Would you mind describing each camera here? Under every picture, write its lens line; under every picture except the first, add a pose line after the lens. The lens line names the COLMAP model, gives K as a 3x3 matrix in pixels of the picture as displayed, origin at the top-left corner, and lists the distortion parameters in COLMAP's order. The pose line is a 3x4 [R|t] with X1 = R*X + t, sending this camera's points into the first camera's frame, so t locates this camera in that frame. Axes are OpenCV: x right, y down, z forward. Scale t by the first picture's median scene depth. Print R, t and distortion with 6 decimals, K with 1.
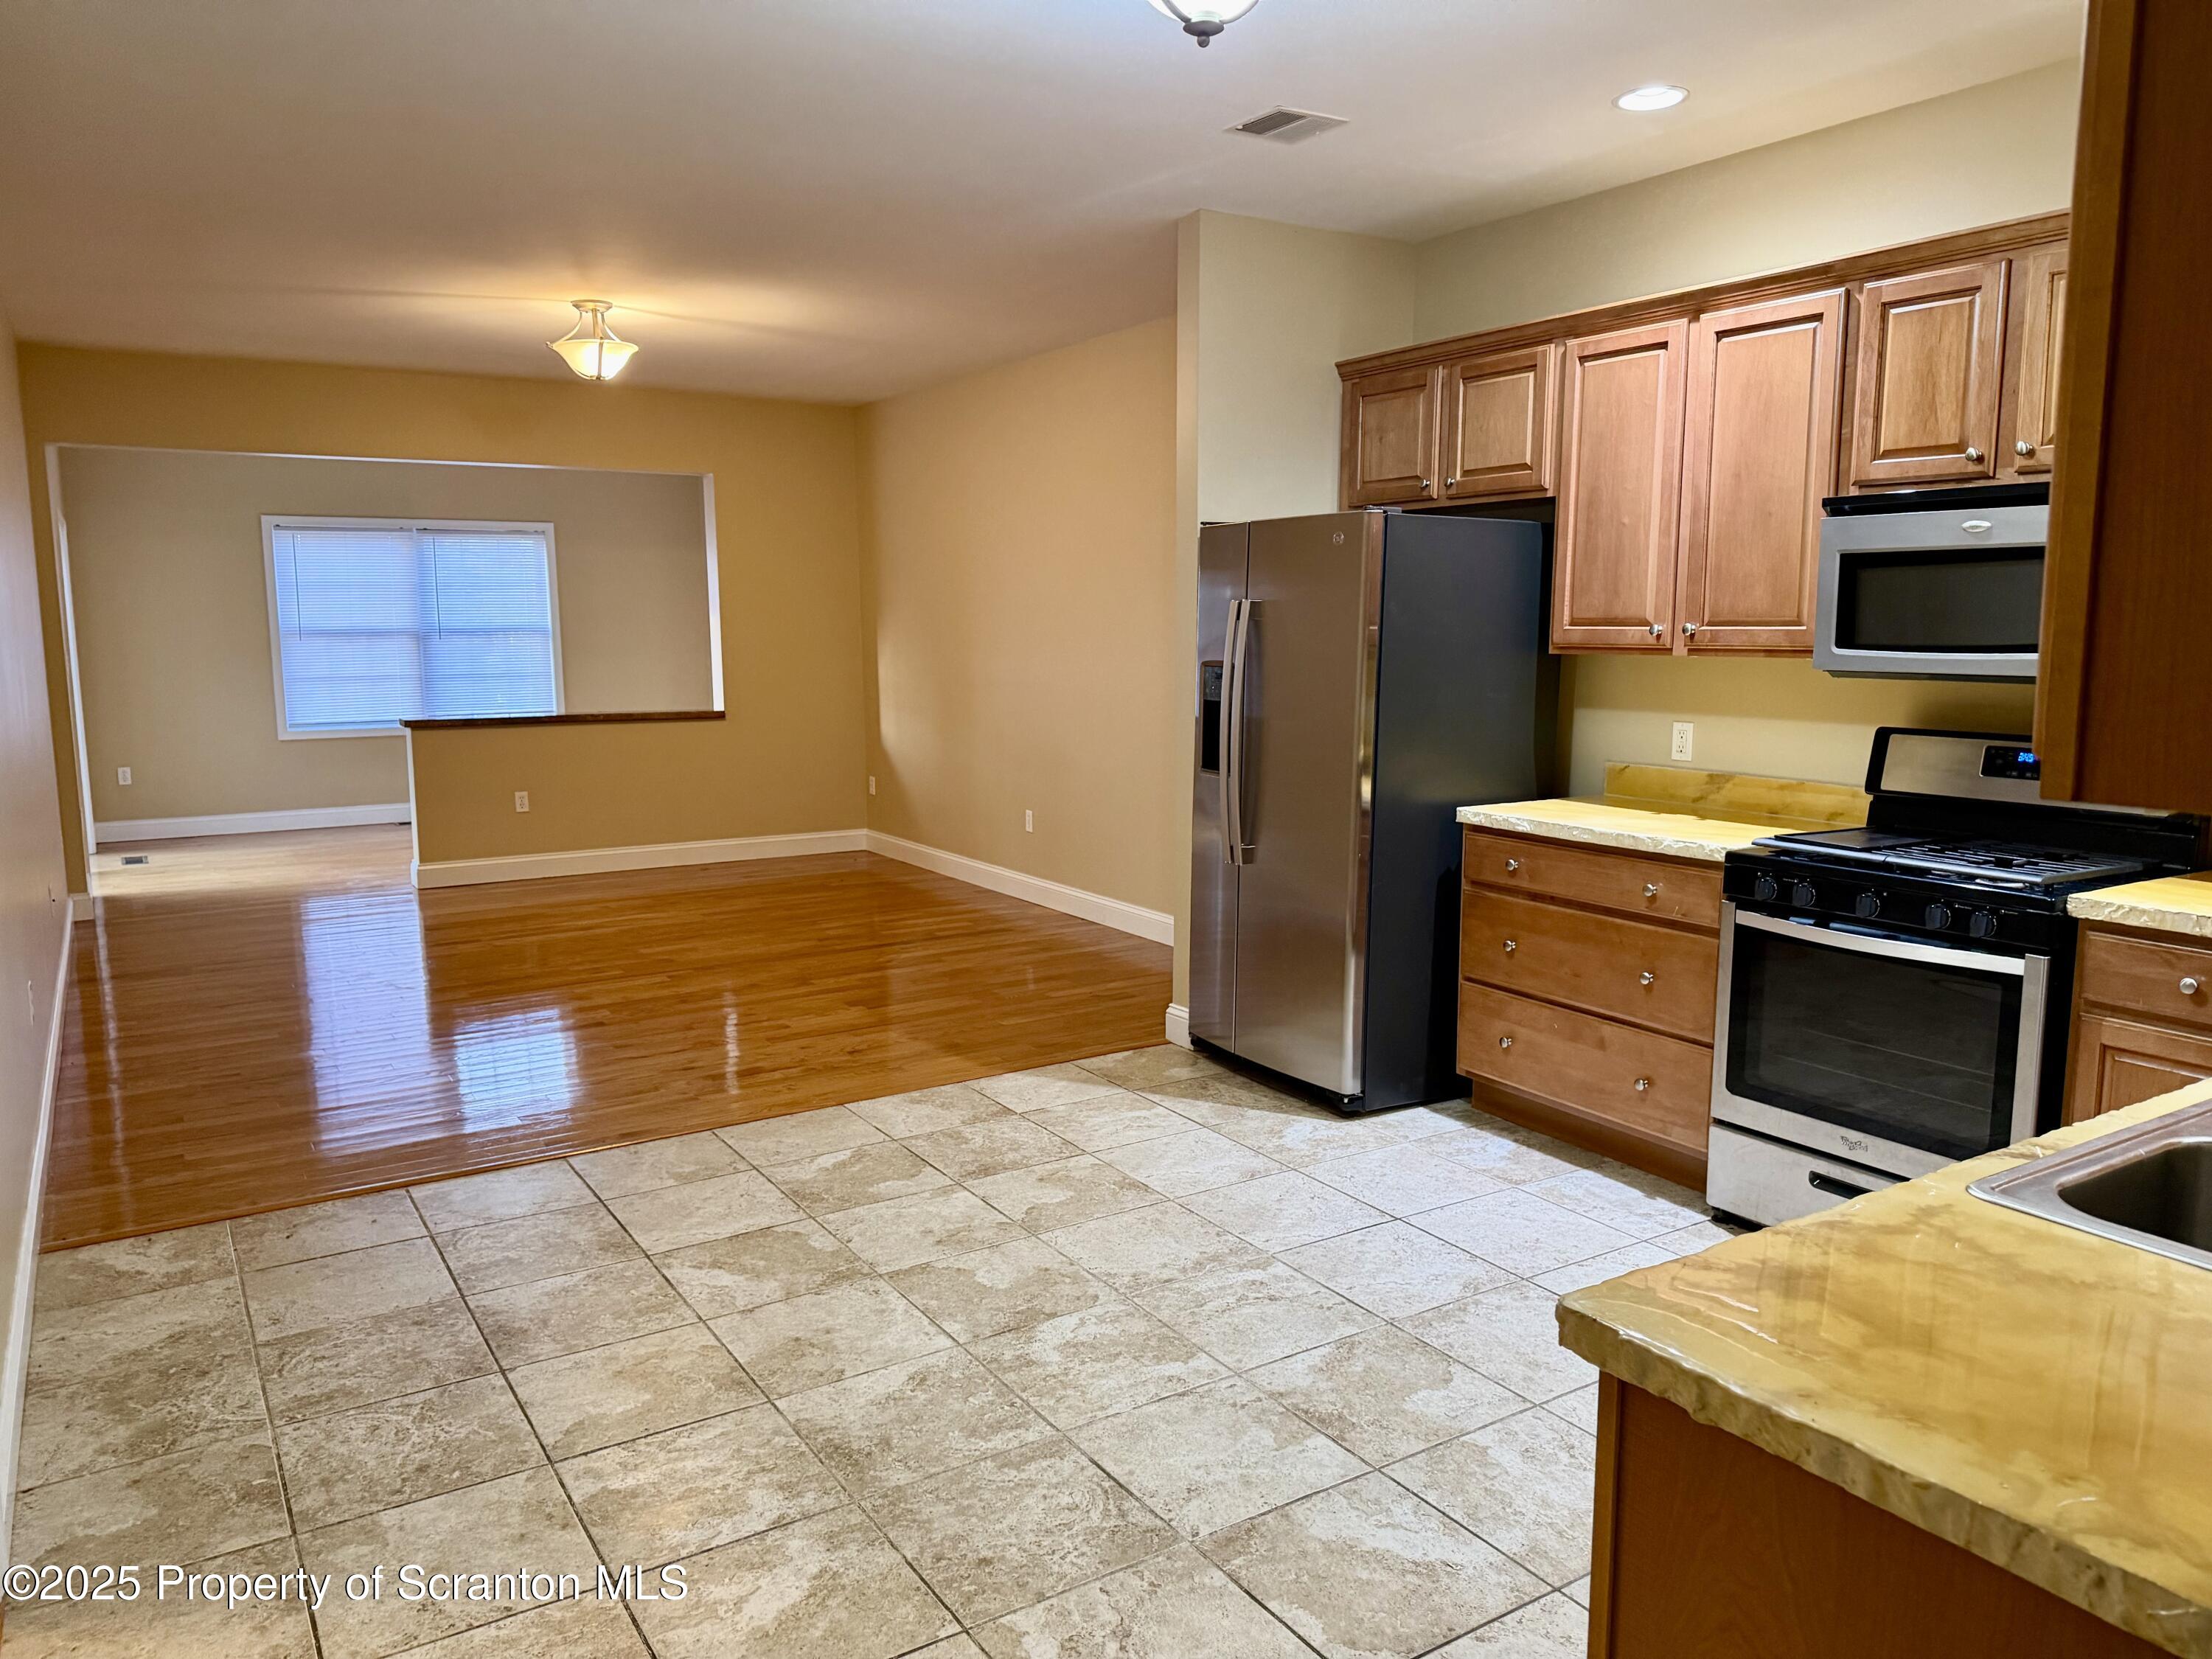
lens RADIAL K [[1549.3, 0, 1164.6], [0, 1549.3, 841.3], [0, 0, 1]] dist [0.013304, -0.008479]
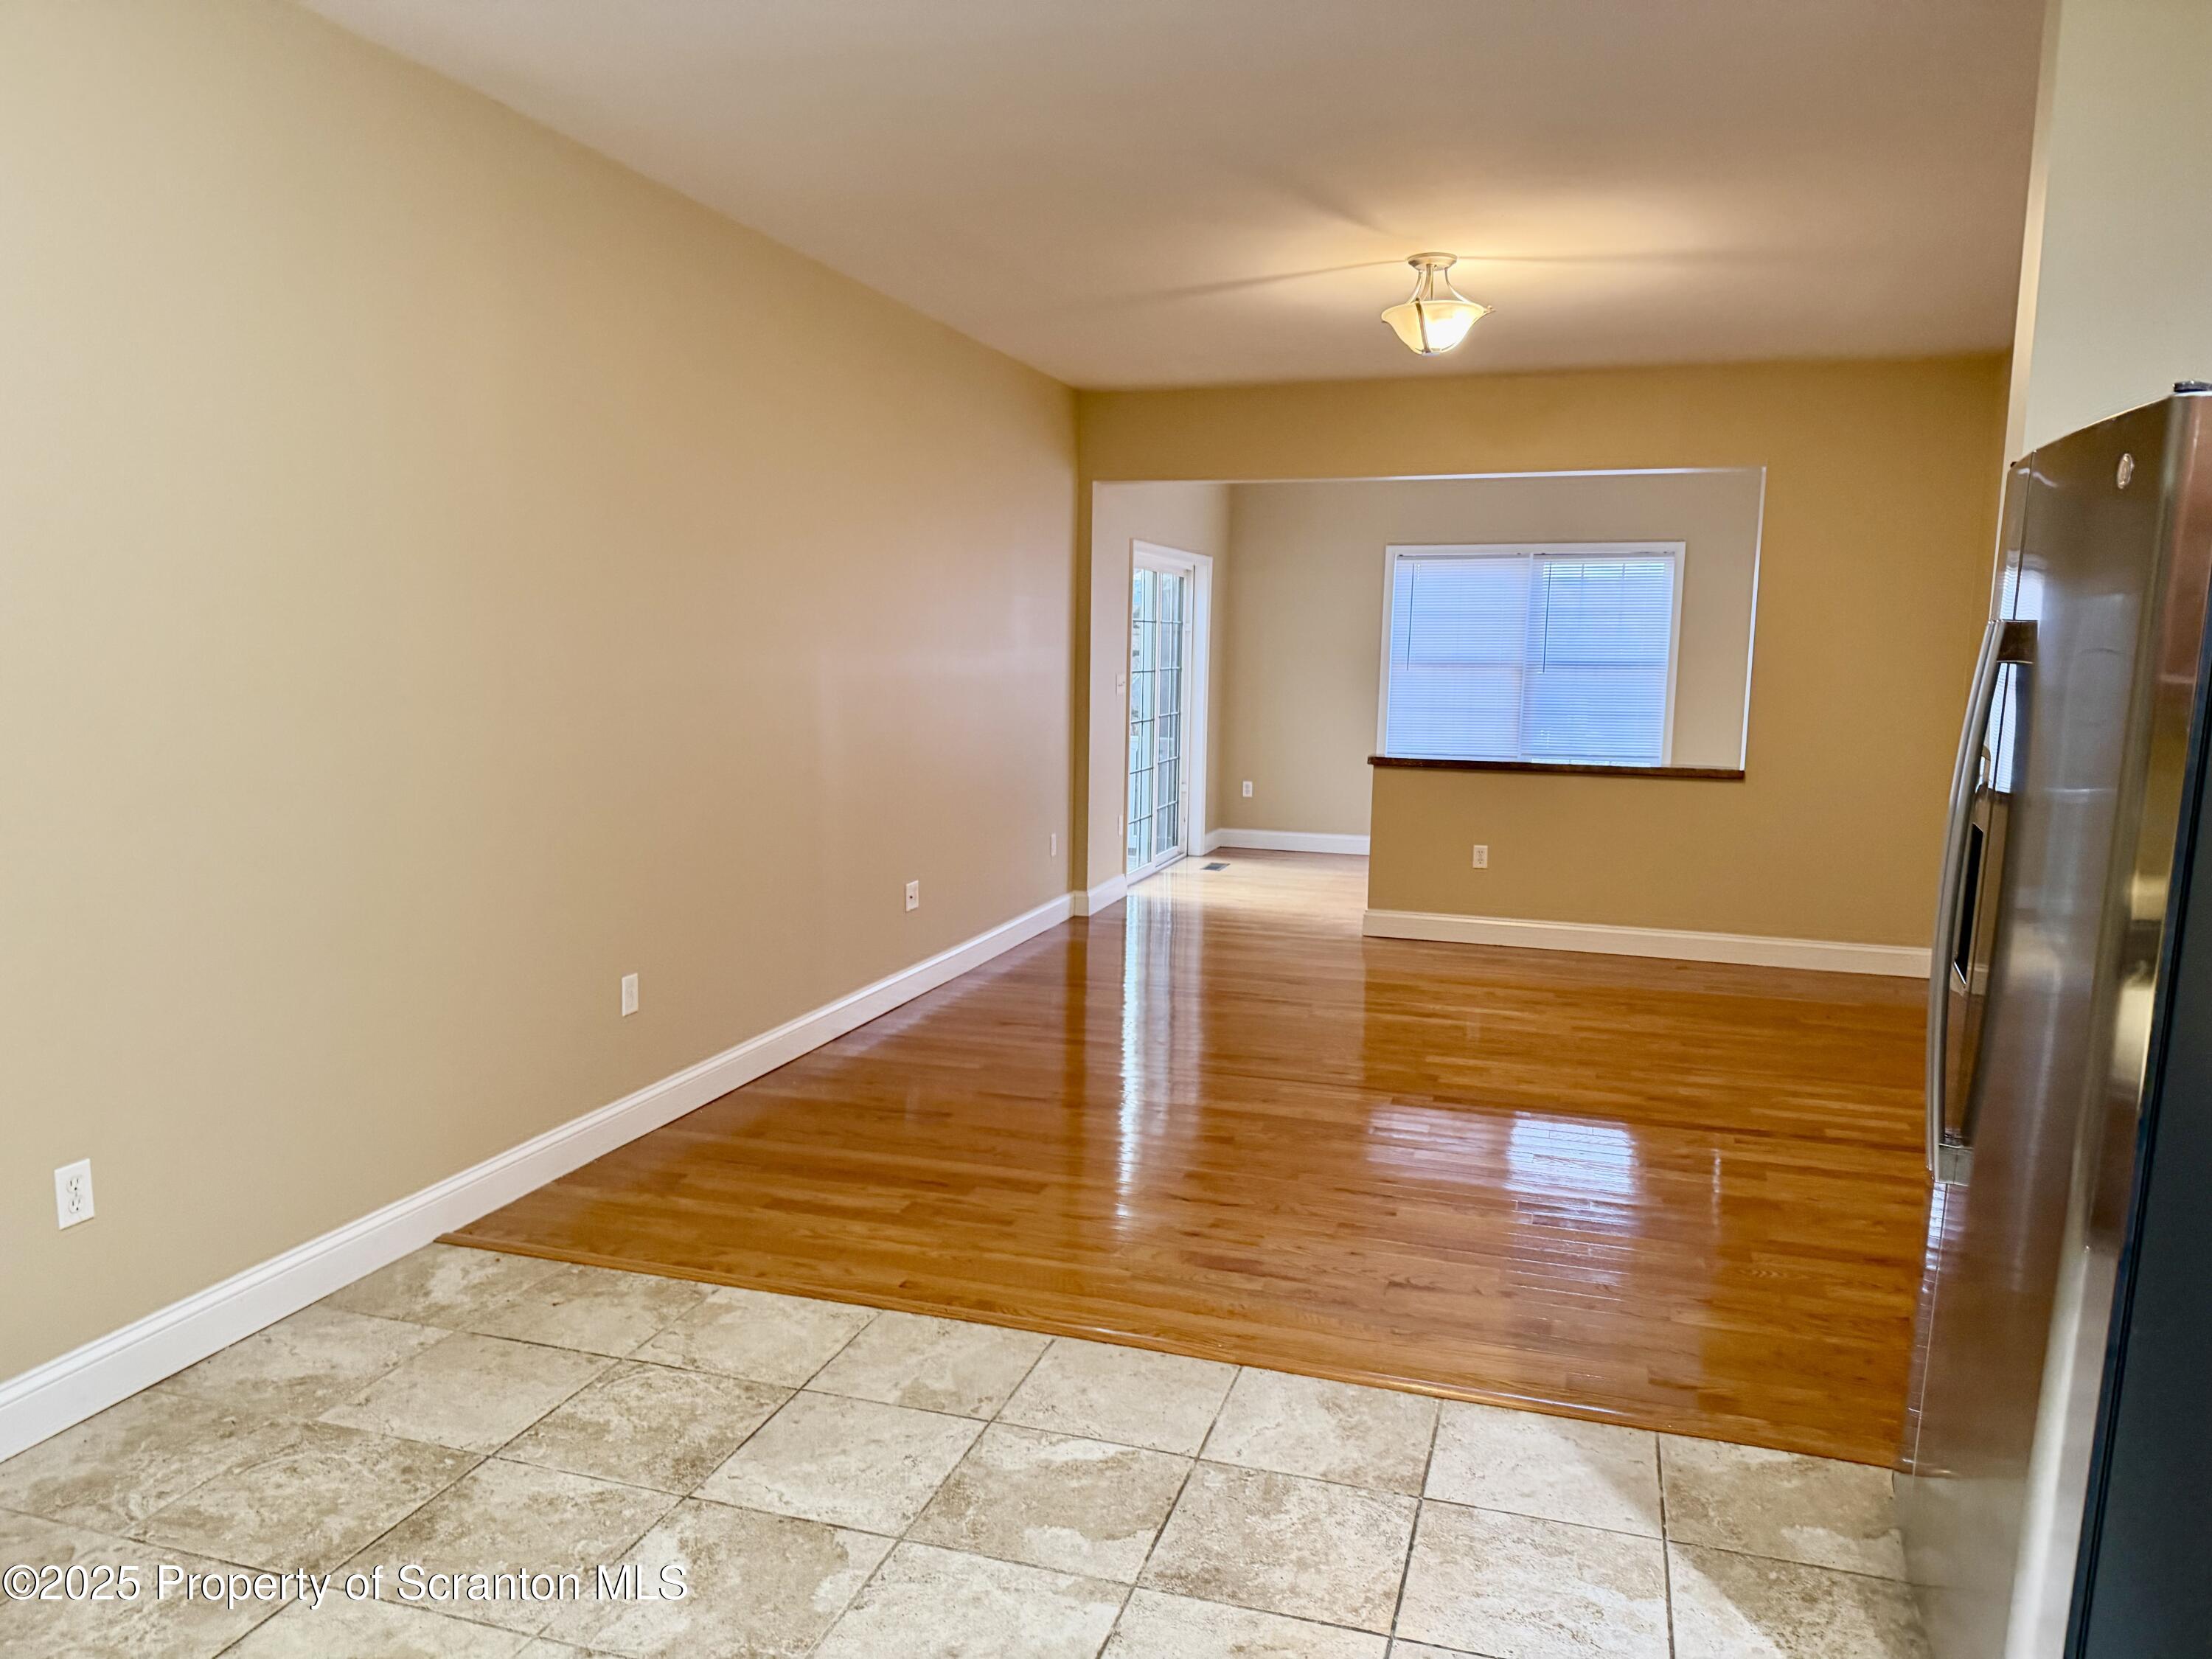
lens RADIAL K [[1549.3, 0, 1079.3], [0, 1549.3, 870.0], [0, 0, 1]] dist [0.013304, -0.008479]
pose [[0.614845, 0.127284, -0.778309, 0.329314], [-0.129058, 0.989825, 0.059923, -0.101877], [0.778016, 0.063603, 0.625016, 0.663146]]
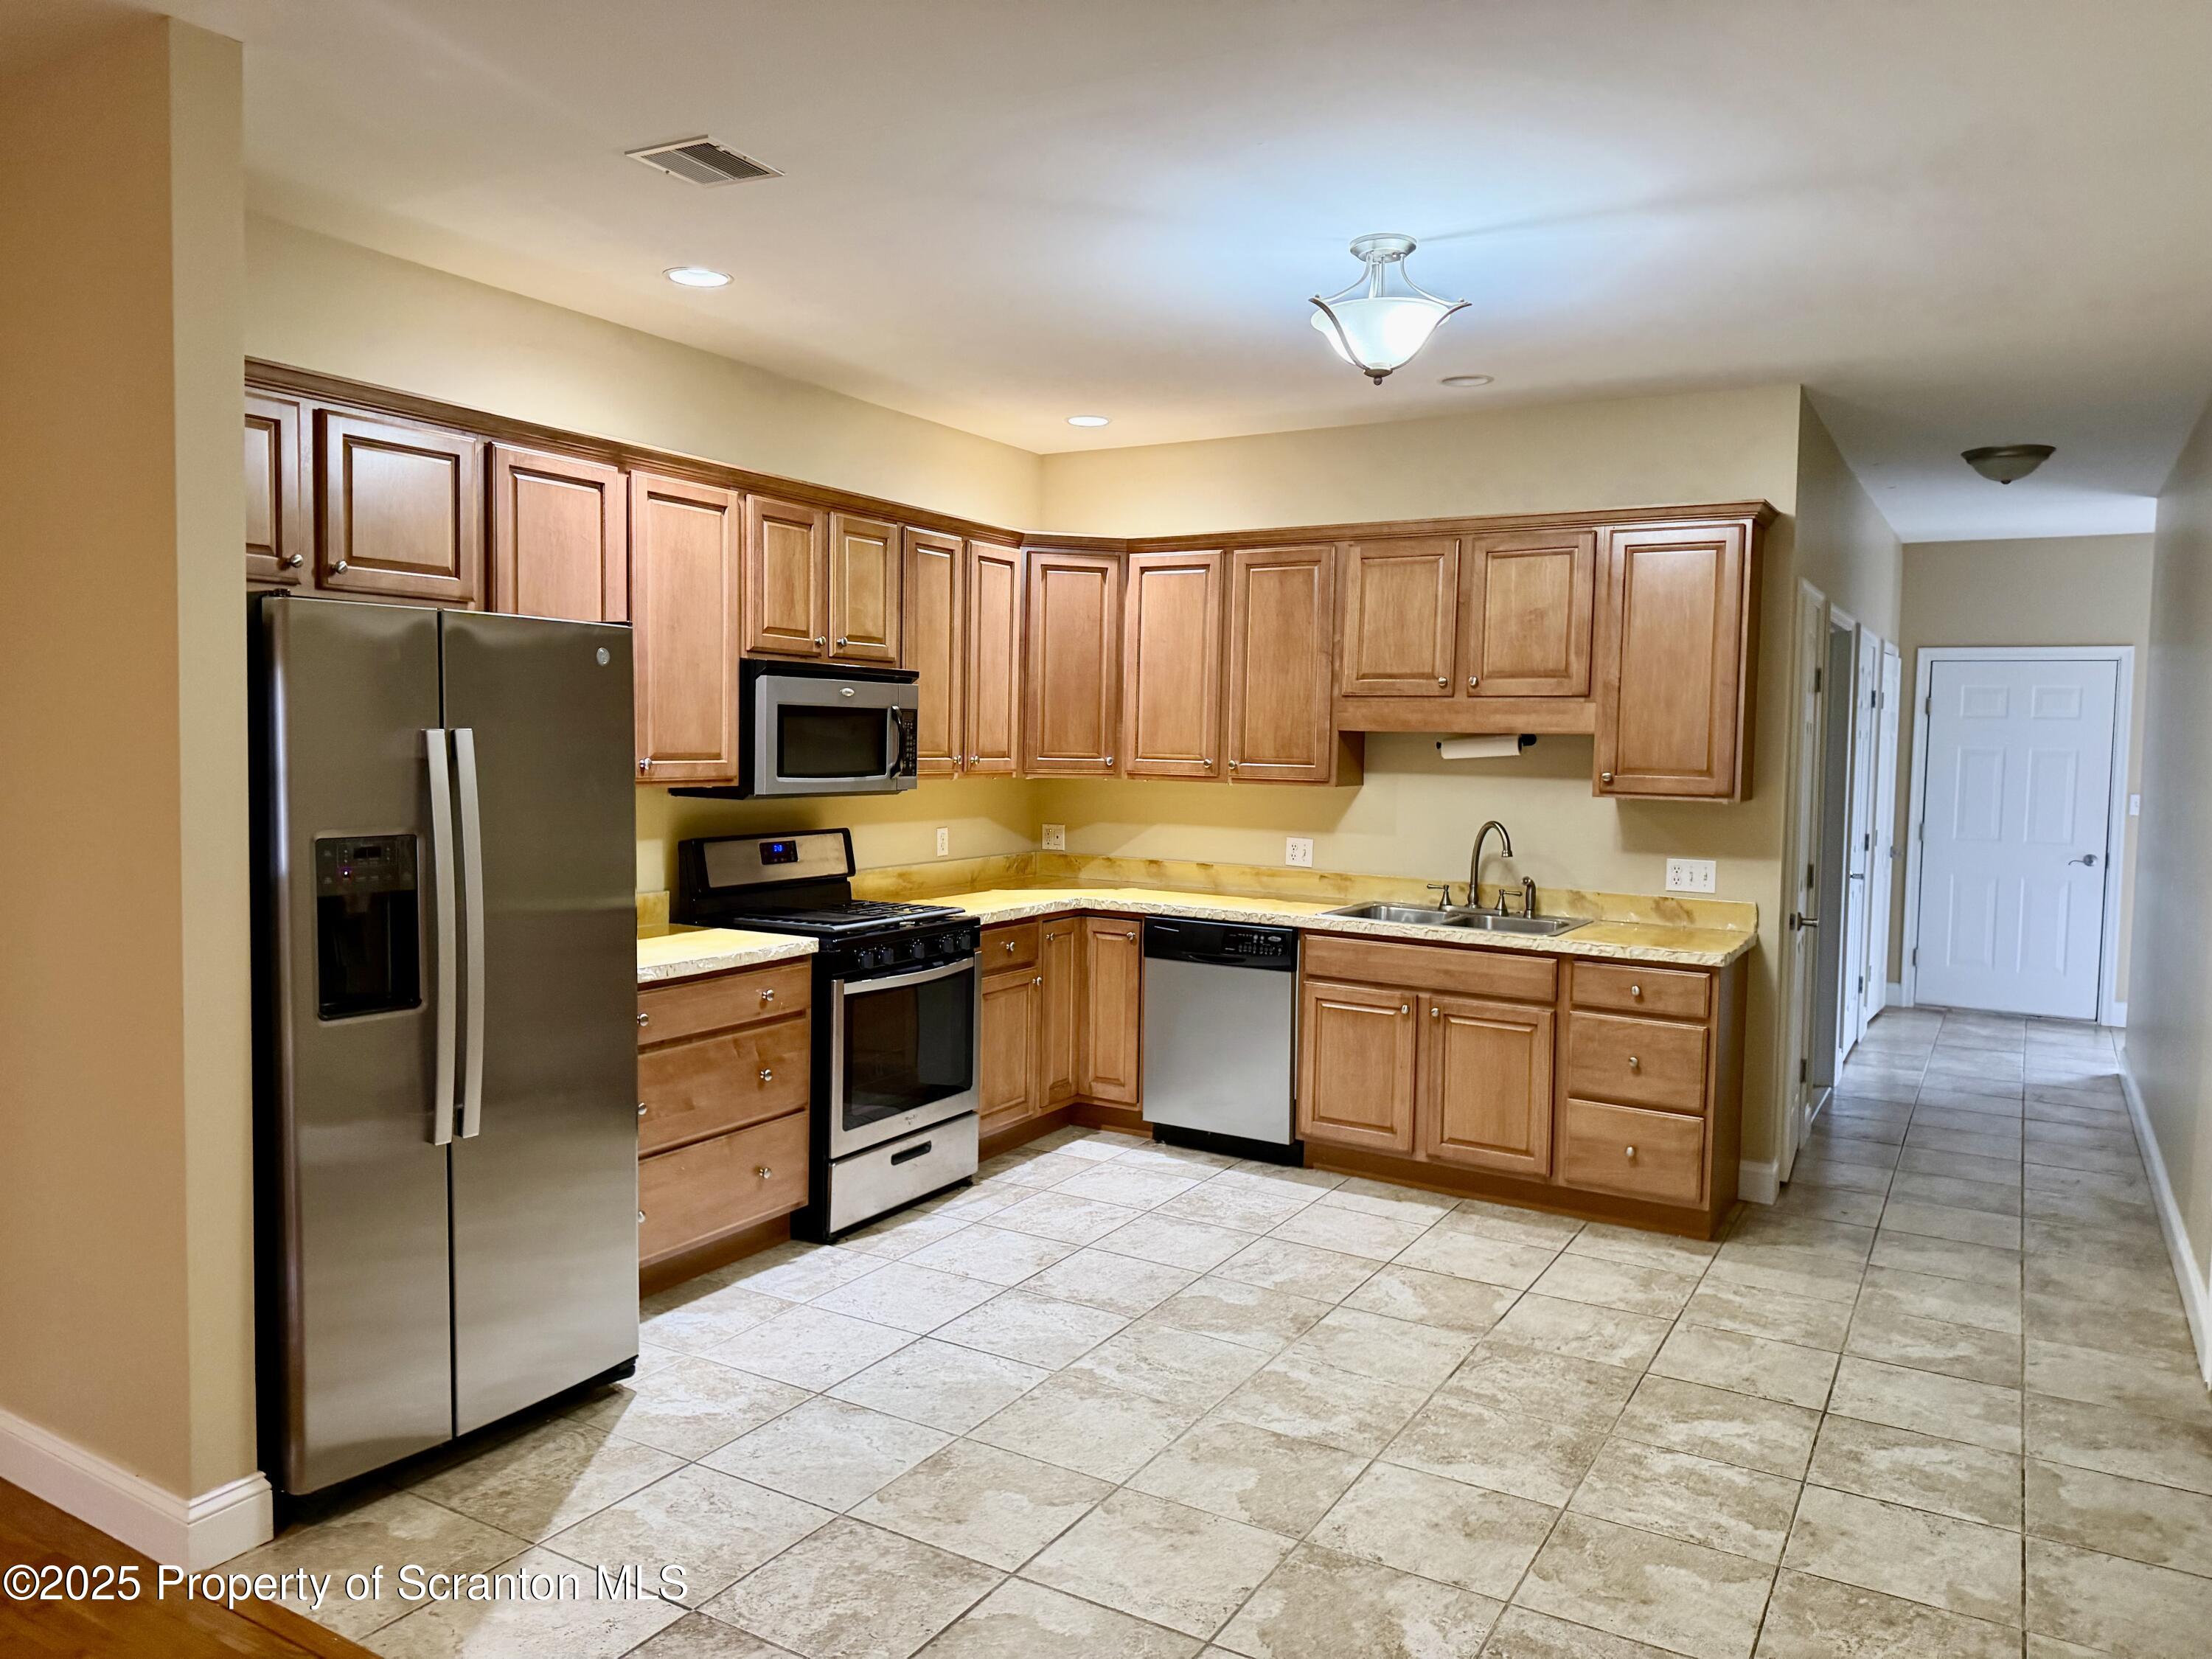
lens RADIAL K [[1549.3, 0, 1045.7], [0, 1549.3, 822.9], [0, 0, 1]] dist [0.013304, -0.008479]
pose [[-0.402573, -0.070823, 0.912644, -0.867001], [0.115528, 0.985100, 0.127406, -0.235576], [-0.908068, 0.156726, -0.388393, 1.368819]]
